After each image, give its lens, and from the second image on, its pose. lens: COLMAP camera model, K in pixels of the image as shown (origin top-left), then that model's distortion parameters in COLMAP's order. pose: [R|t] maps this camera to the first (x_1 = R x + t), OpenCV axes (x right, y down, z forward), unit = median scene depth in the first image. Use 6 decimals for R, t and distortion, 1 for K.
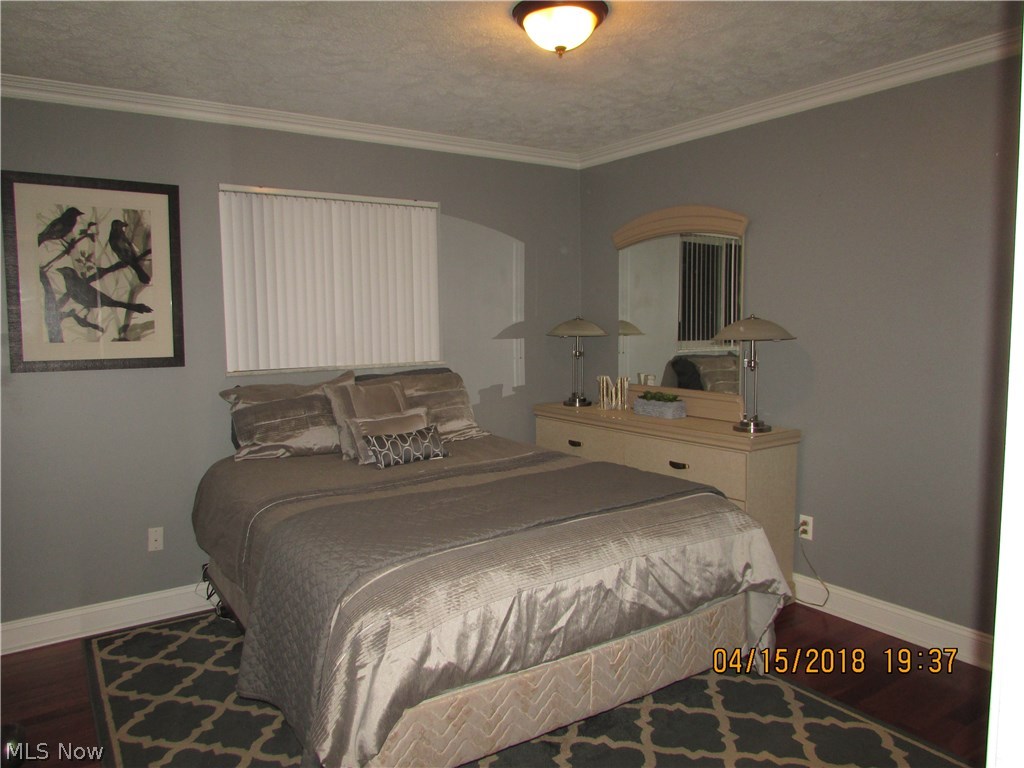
lens RADIAL K [[747.1, 0, 508.1], [0, 747.1, 383.5], [0, 0, 1]] dist [-0.003356, 0.001241]
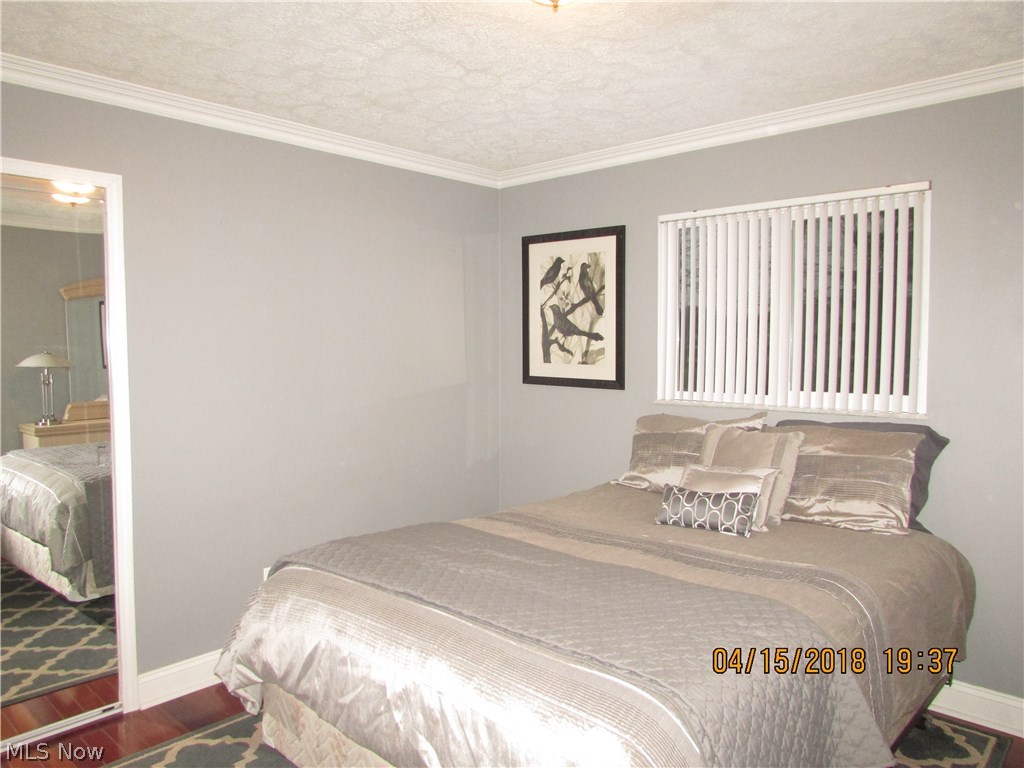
lens RADIAL K [[747.1, 0, 508.1], [0, 747.1, 383.5], [0, 0, 1]] dist [-0.003356, 0.001241]
pose [[0.233106, 0.070564, -0.969888, 0.619388], [-0.088708, 0.994748, 0.051052, -0.077411], [0.968397, 0.074136, 0.238141, 0.611003]]
